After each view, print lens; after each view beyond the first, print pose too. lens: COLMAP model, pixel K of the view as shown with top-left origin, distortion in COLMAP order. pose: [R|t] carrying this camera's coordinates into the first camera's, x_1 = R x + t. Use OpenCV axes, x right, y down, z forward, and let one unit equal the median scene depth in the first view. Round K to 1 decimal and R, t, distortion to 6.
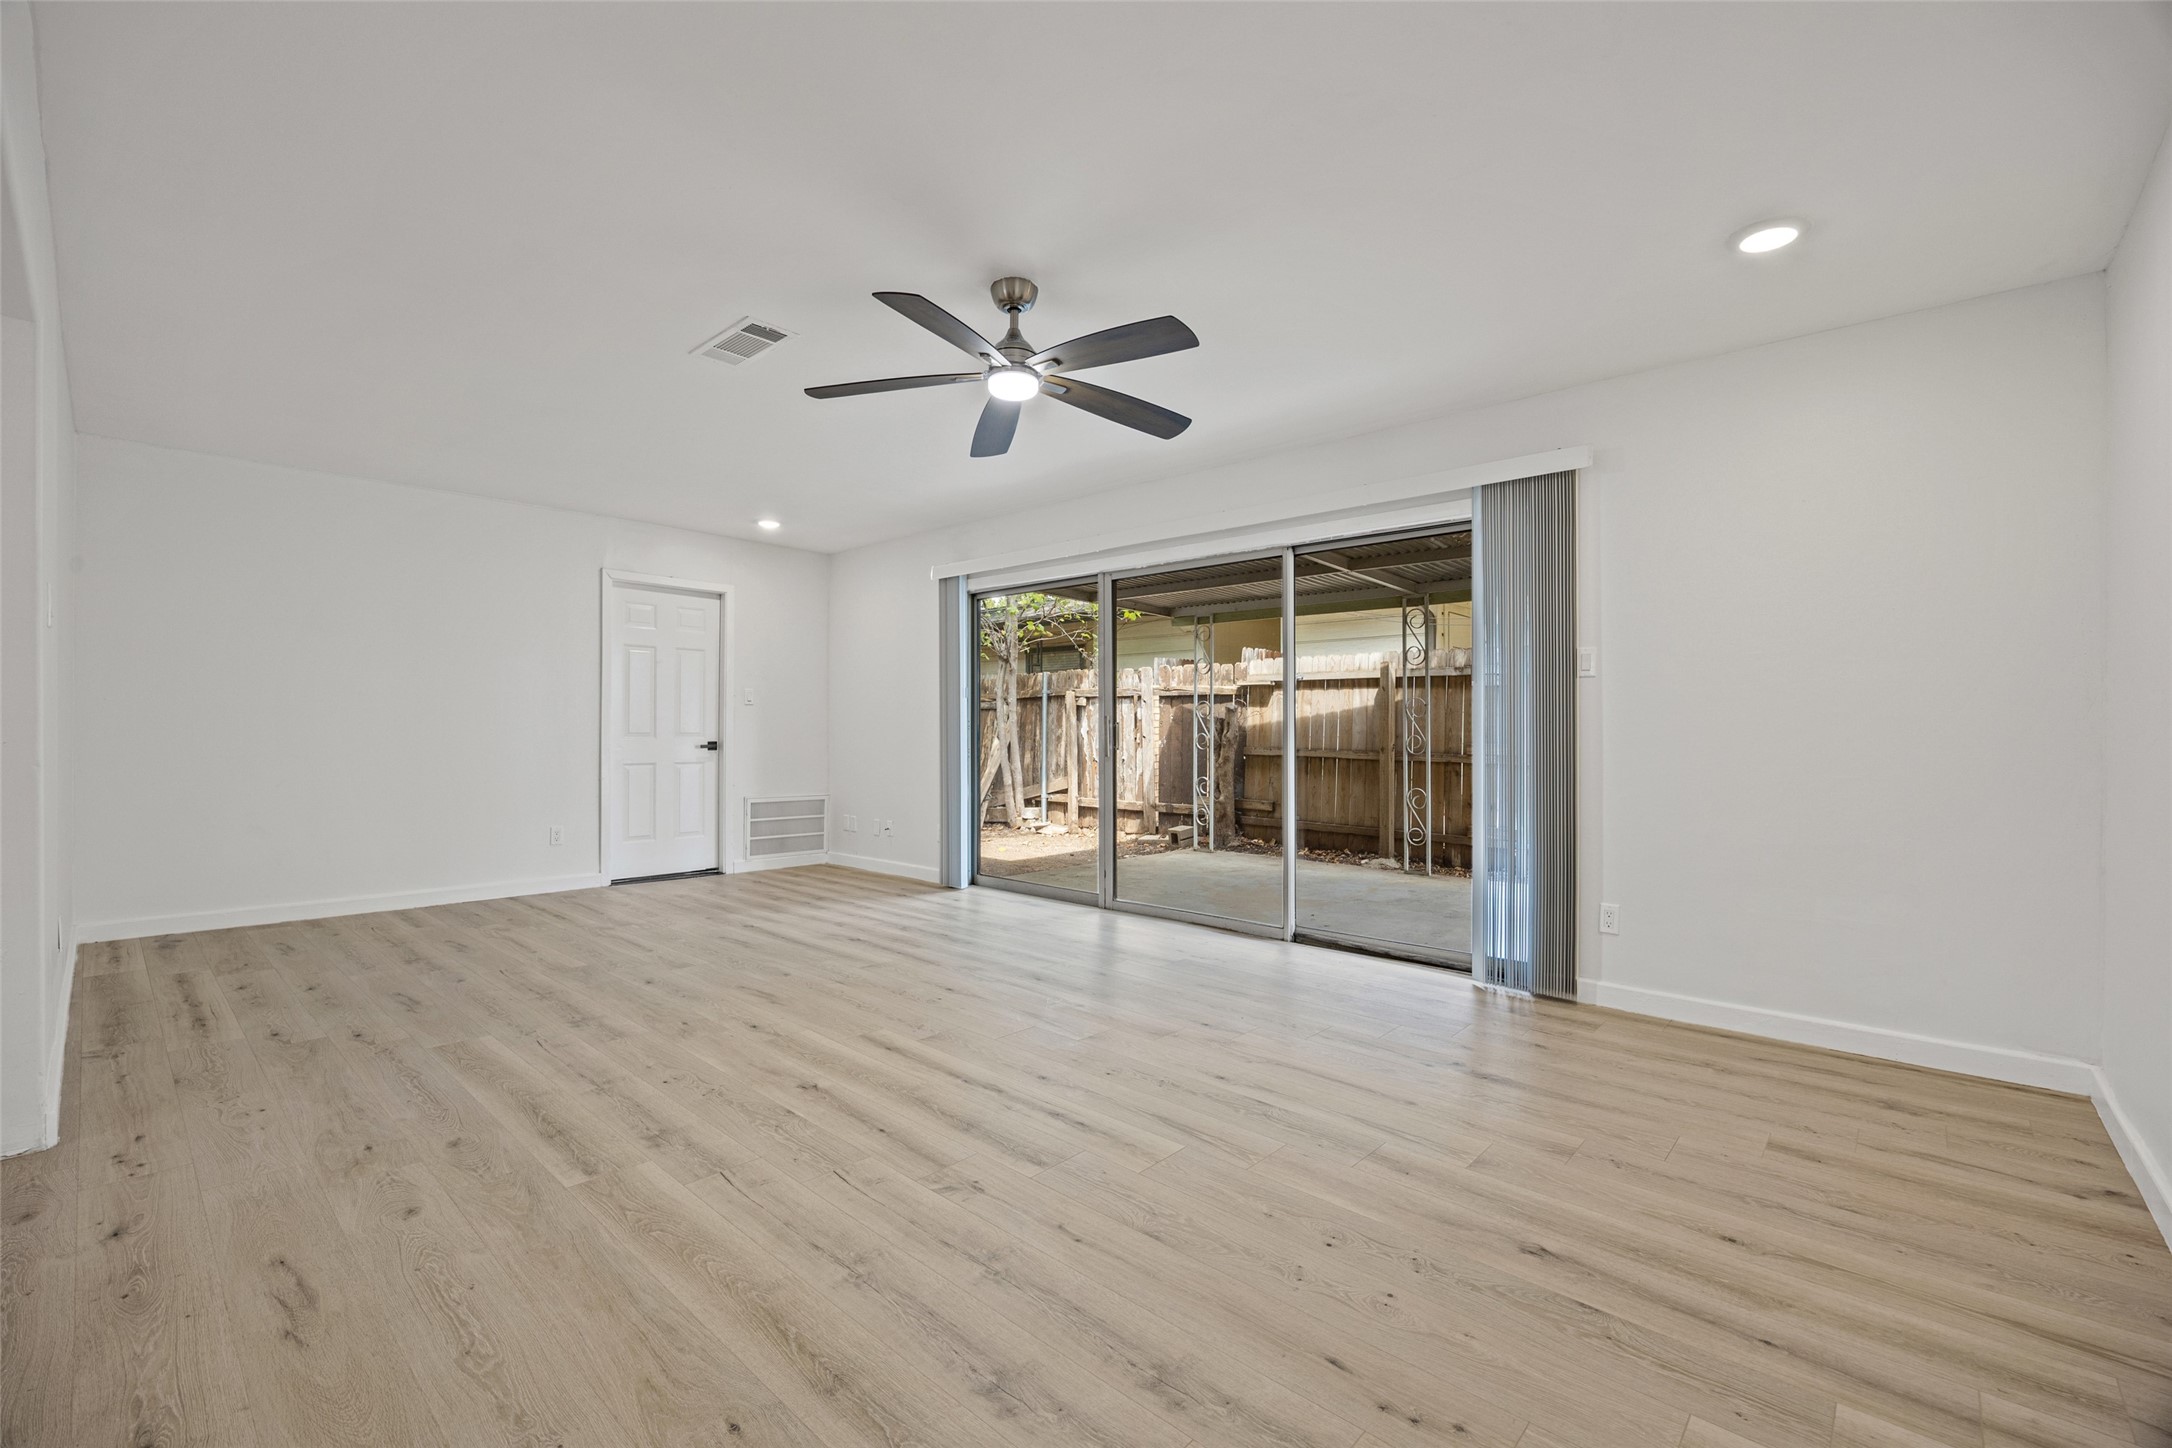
lens RADIAL K [[909.1, 0, 1083.7], [0, 909.1, 724.7], [0, 0, 1]] dist [-0.013045, 0.000979]
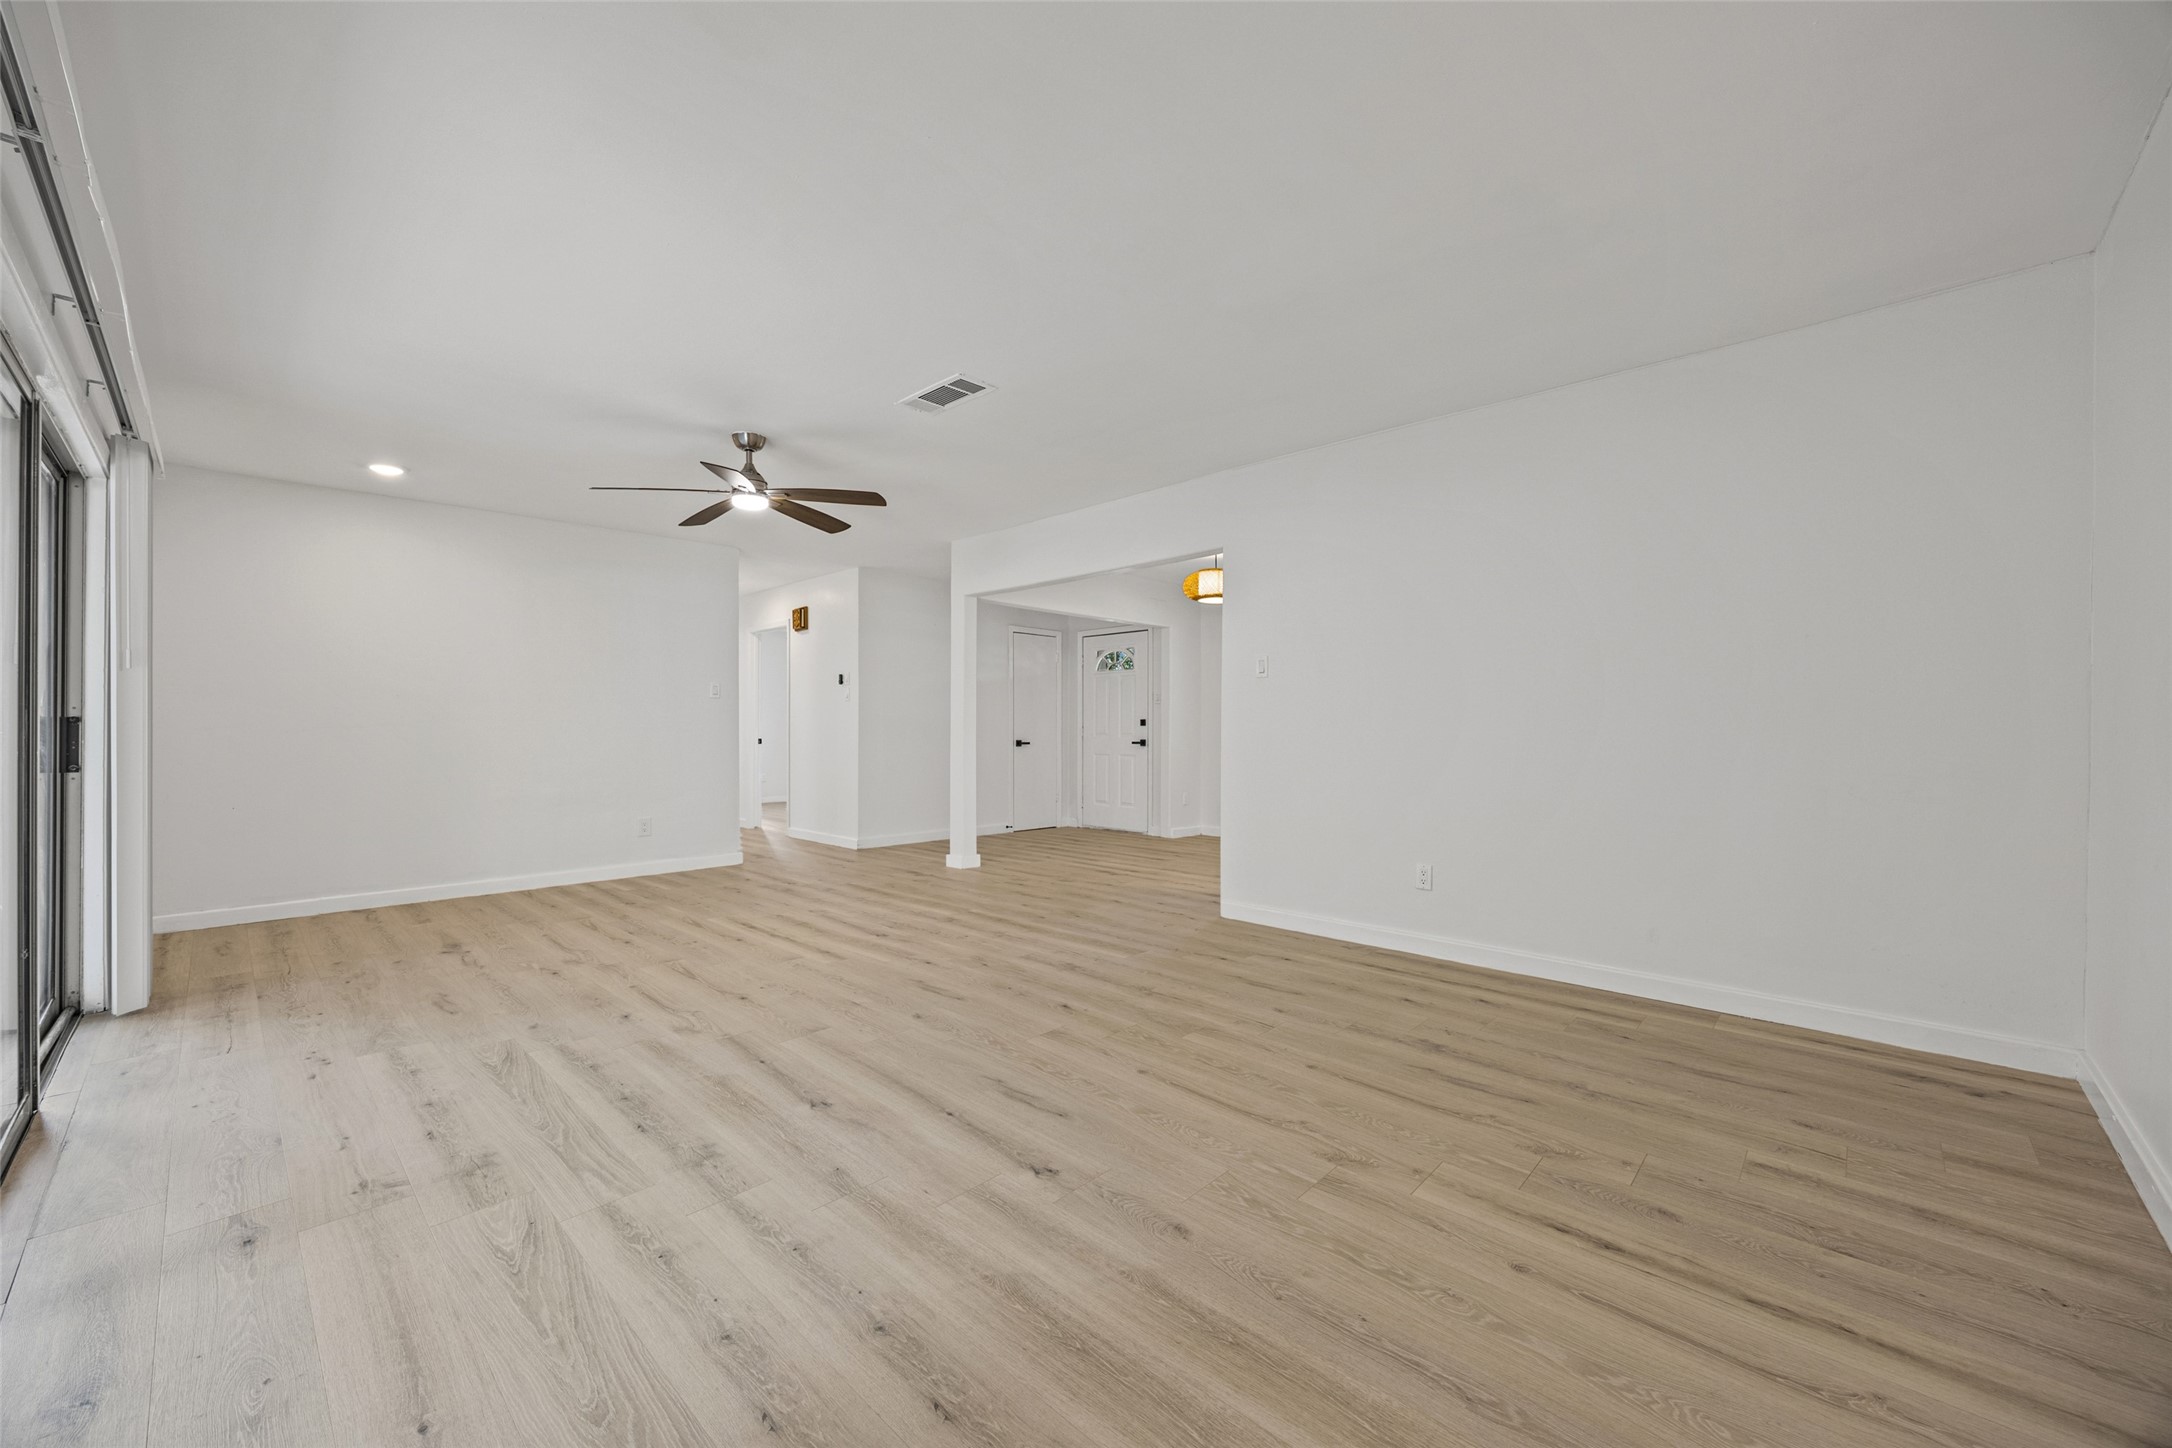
lens RADIAL K [[859.8, 0, 1095.6], [0, 859.8, 730.9], [0, 0, 1]] dist [0.014034, -0.000367]
pose [[-0.999713, -0.004764, 0.023491, -0.712897], [-0.004788, 0.999988, -0.000971, 0.011513], [-0.023486, -0.001083, -0.999724, 2.508668]]
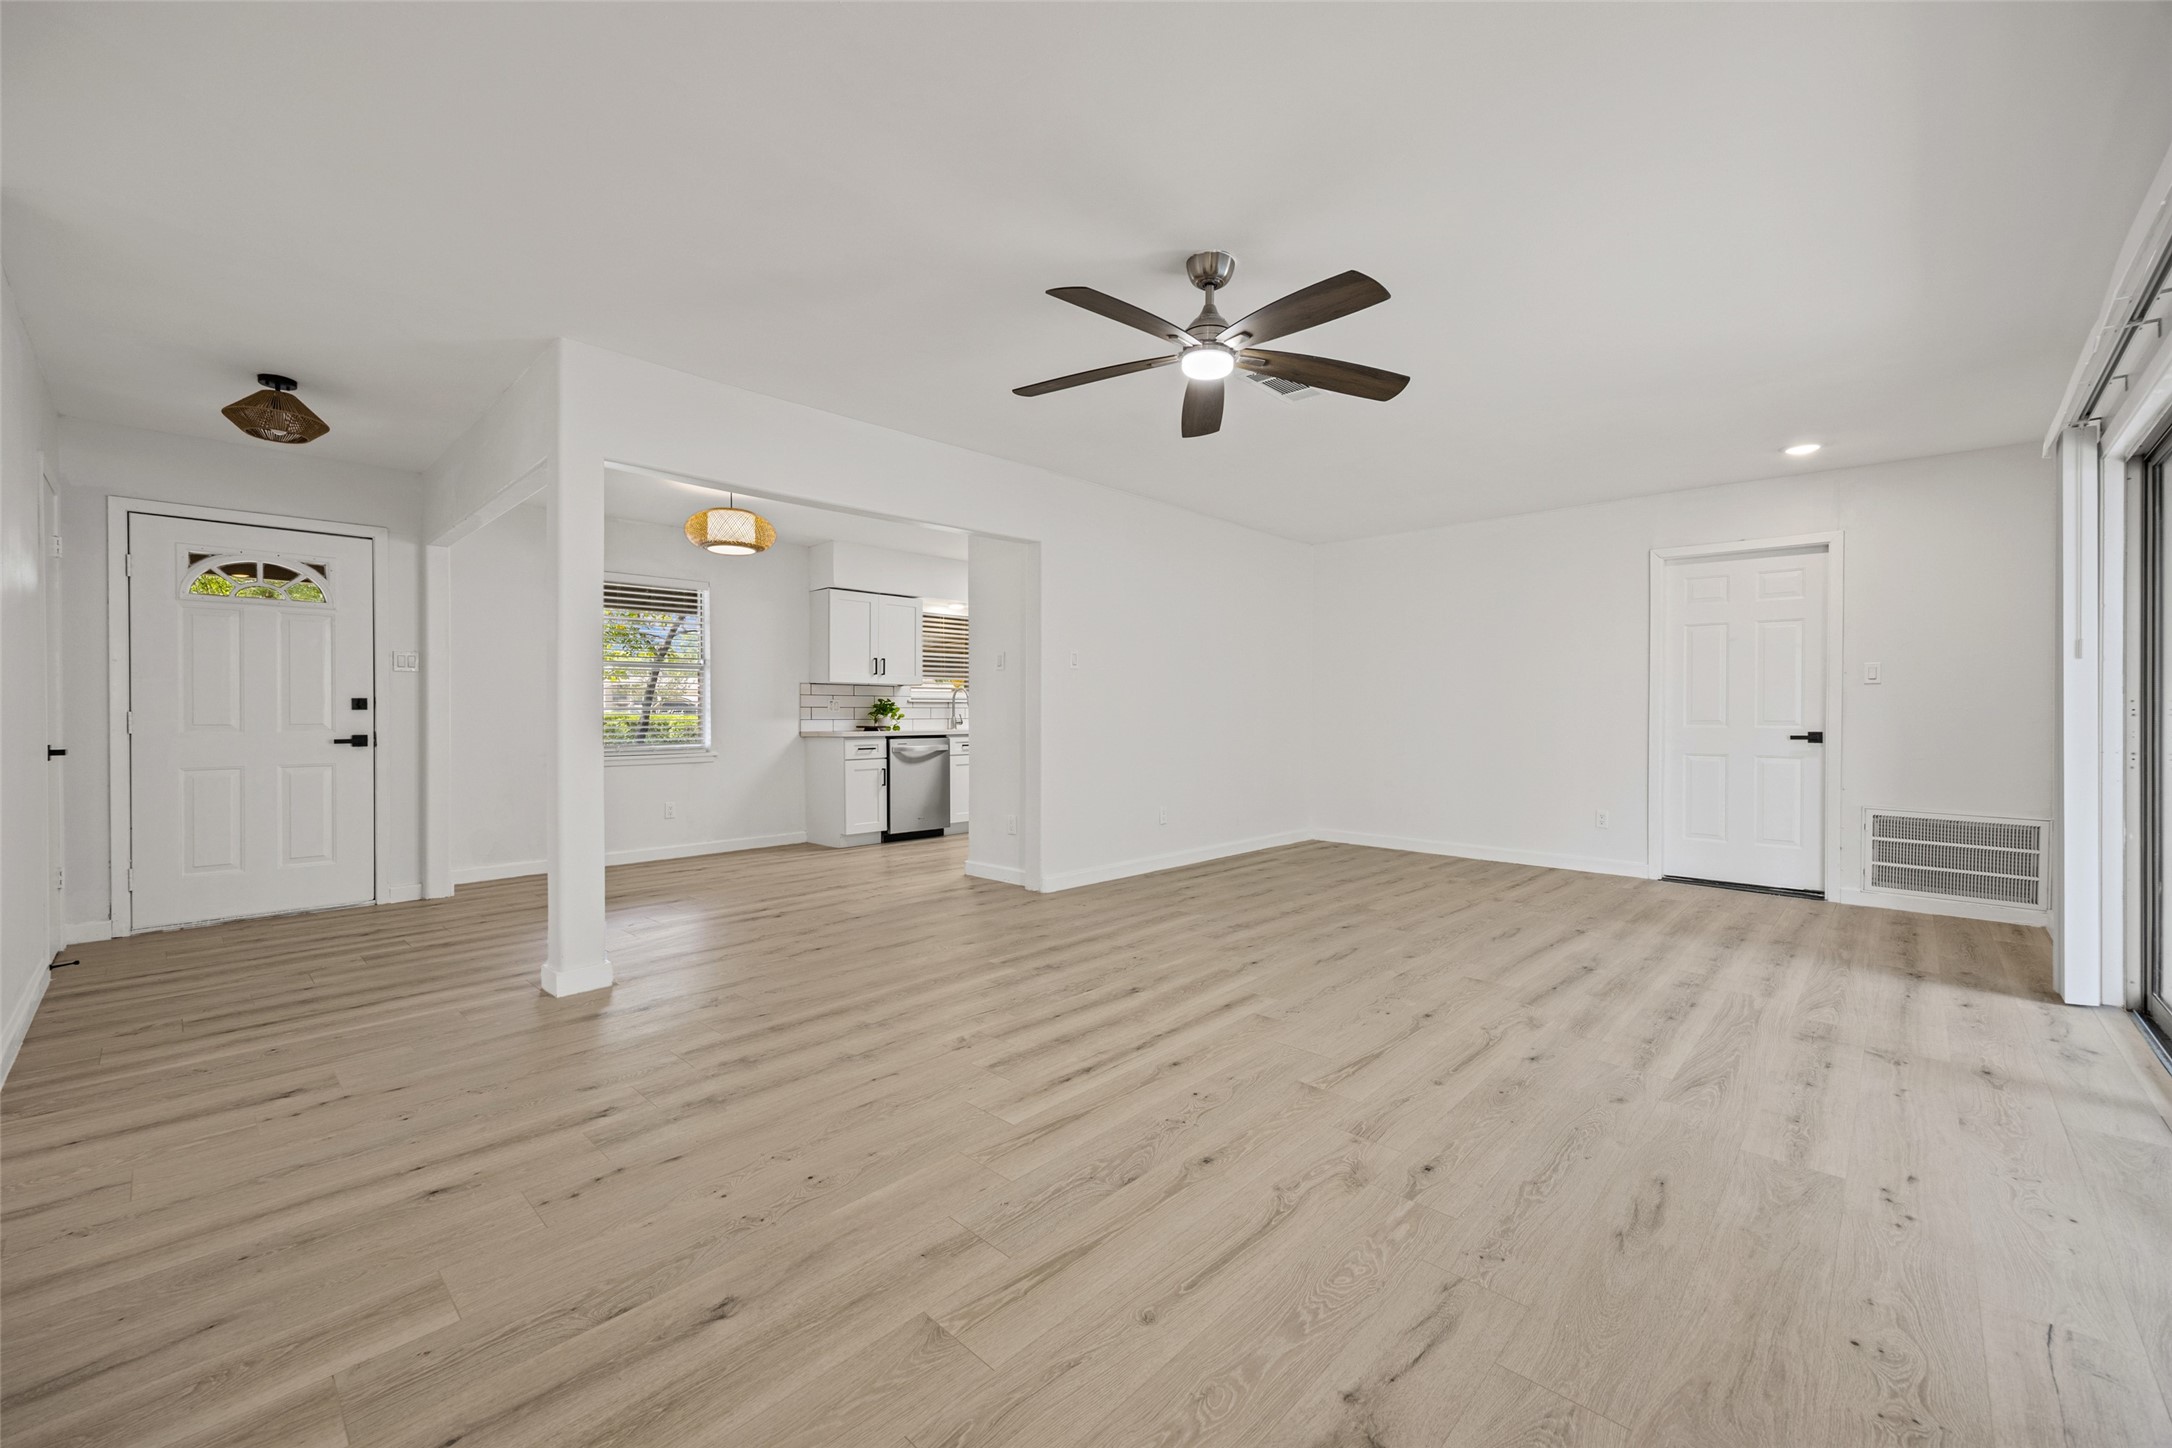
lens RADIAL K [[859.8, 0, 1090.8], [0, 859.8, 718.3], [0, 0, 1]] dist [0.014034, -0.000367]
pose [[-0.005650, -0.001078, -0.999983, 0.887473], [0.004275, 0.999990, -0.001102, 0.011839], [0.999975, -0.004282, -0.005646, 0.905248]]
